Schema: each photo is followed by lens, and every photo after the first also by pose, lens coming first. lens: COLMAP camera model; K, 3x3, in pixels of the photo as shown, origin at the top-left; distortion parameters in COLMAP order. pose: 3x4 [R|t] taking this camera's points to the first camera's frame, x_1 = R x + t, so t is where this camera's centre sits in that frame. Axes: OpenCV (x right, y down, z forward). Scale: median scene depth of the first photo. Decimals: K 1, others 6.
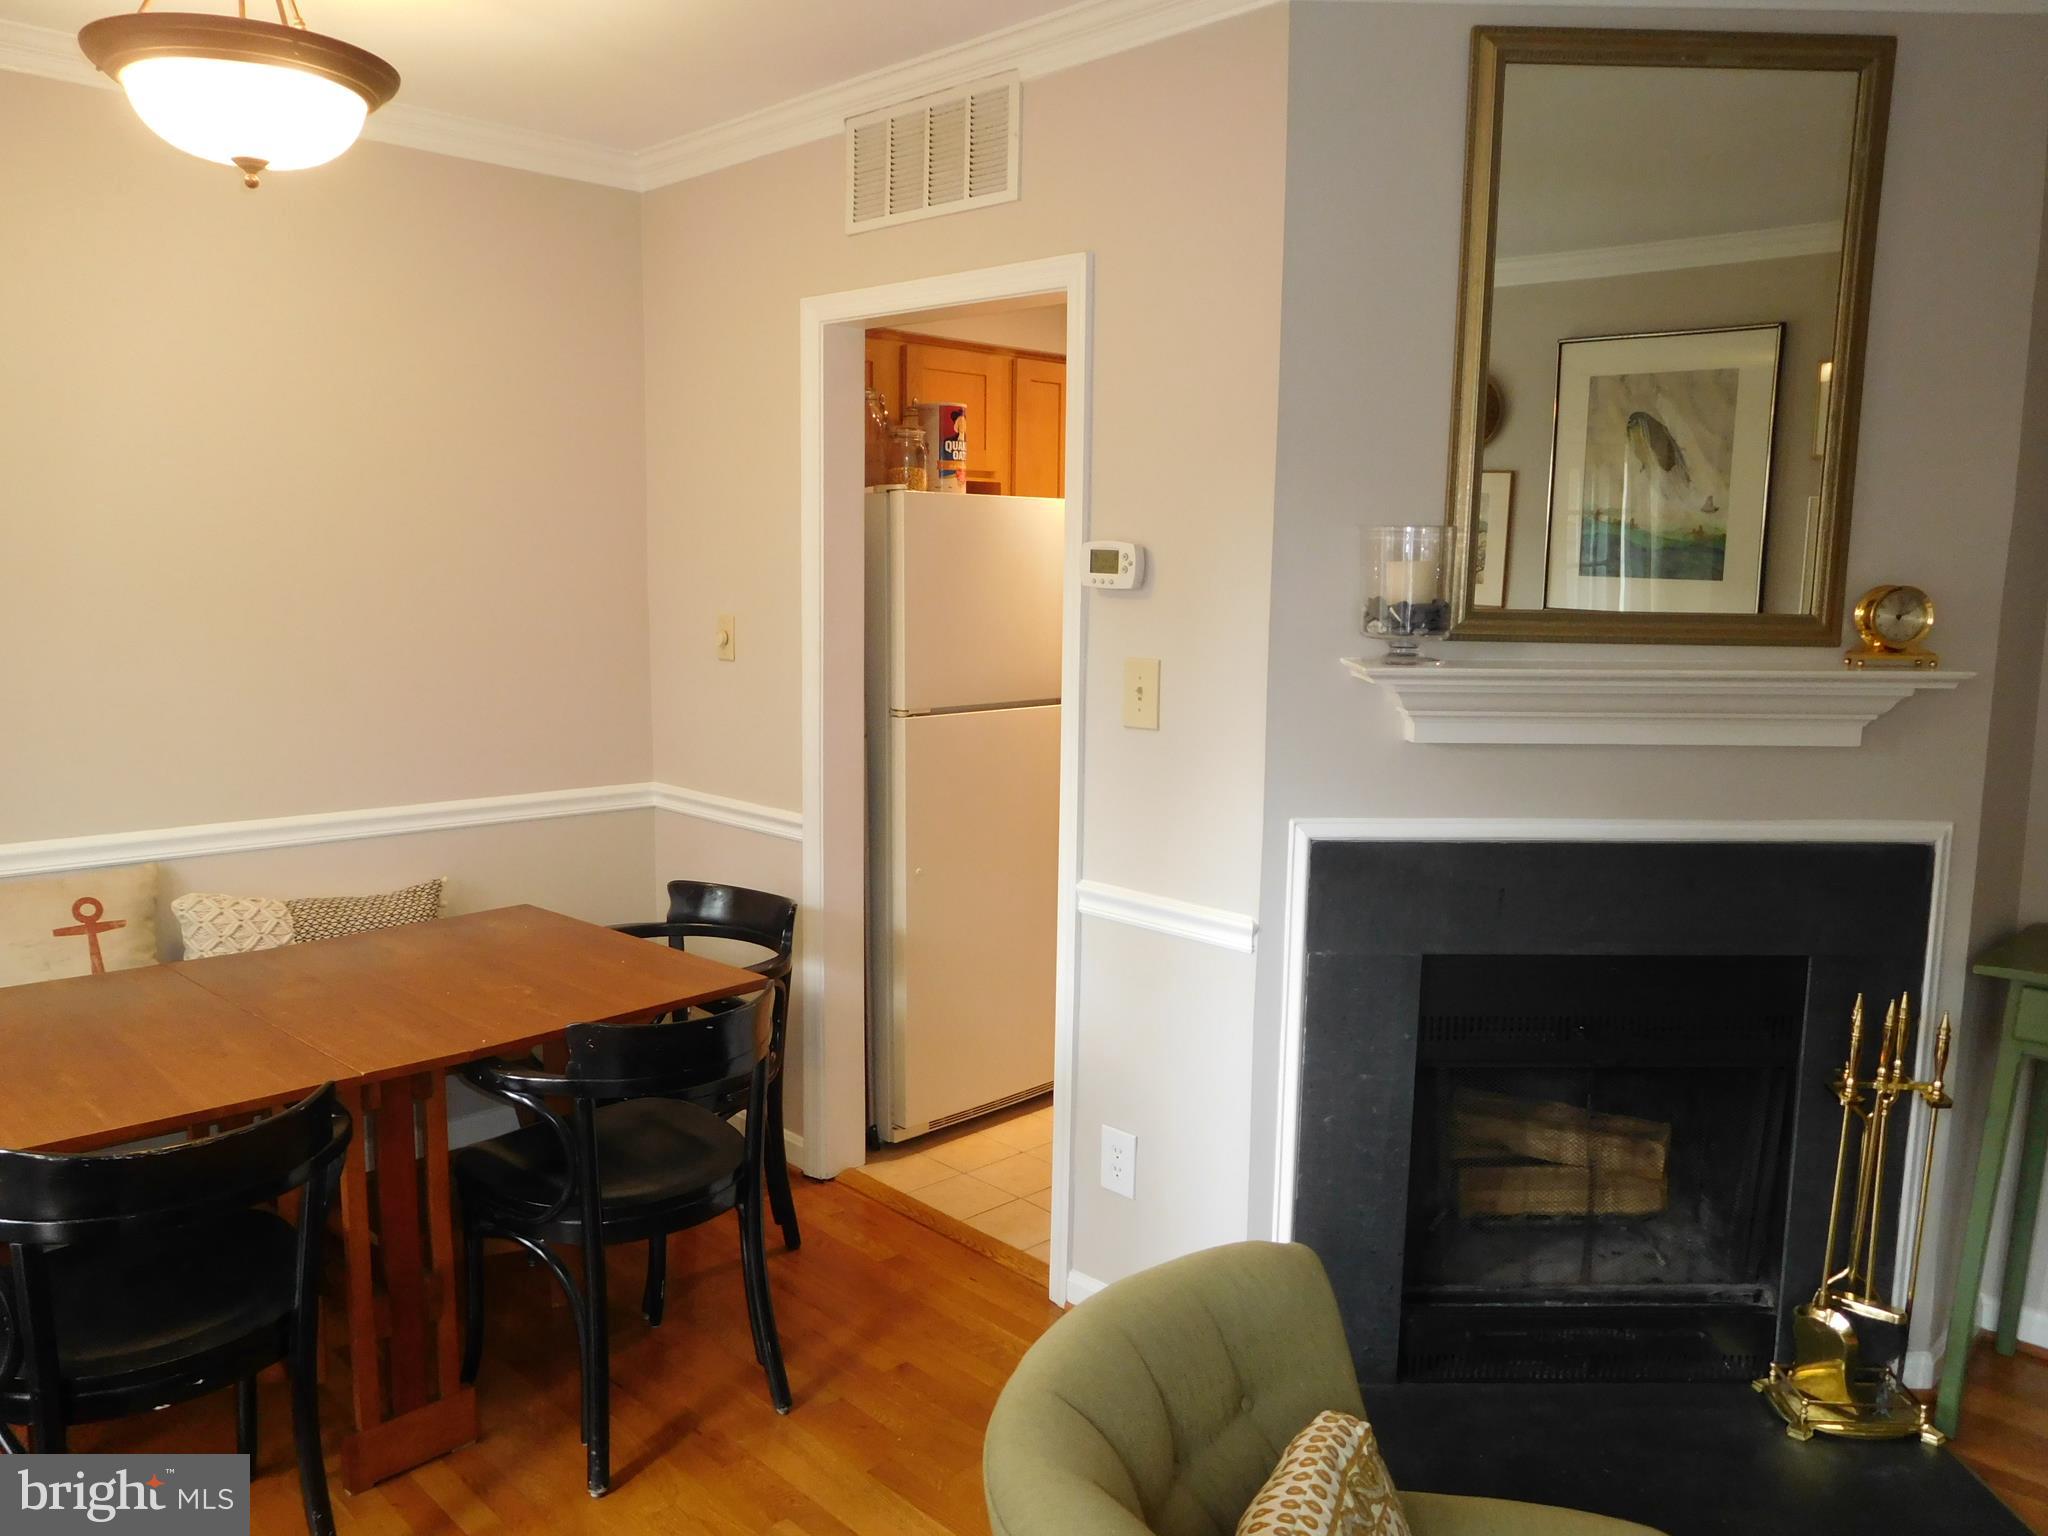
lens RADIAL K [[1524.4, 0, 1024.0], [0, 1524.4, 770.7], [0, 0, 1]] dist [-0.034109, 0.019022]
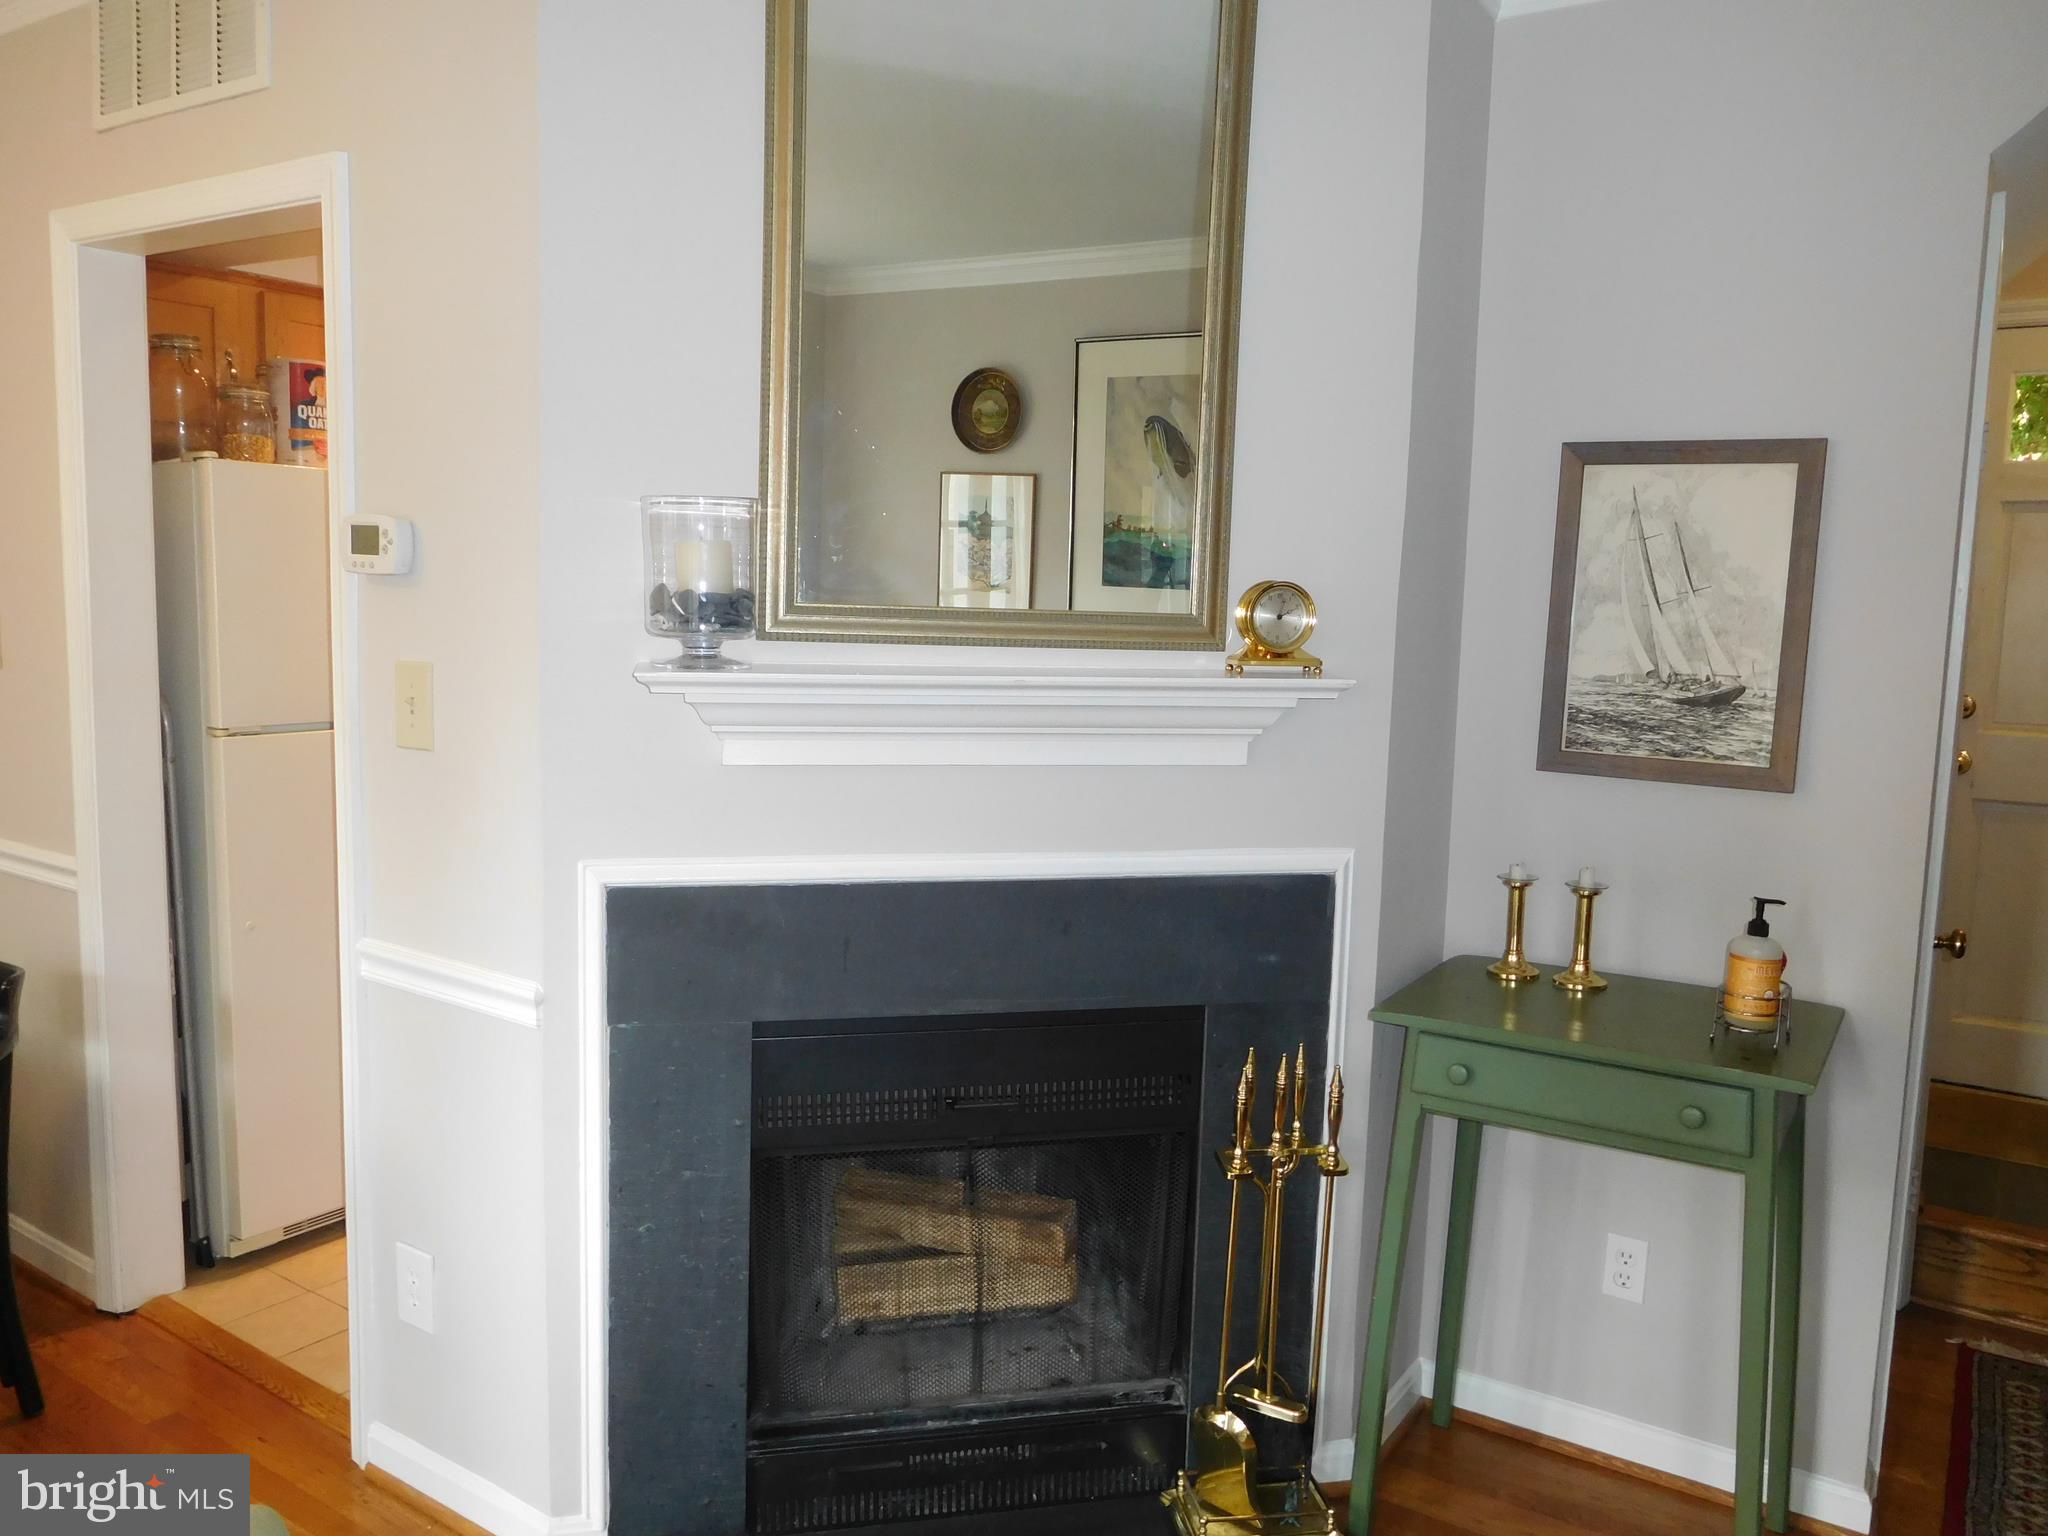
lens RADIAL K [[1524.4, 0, 1024.2], [0, 1524.4, 762.5], [0, 0, 1]] dist [-0.034109, 0.019022]
pose [[0.976262, -0.007160, 0.216474, 0.214865], [0.011034, 0.999800, -0.016691, -0.003932], [-0.216311, 0.018683, 0.976146, 0.151807]]
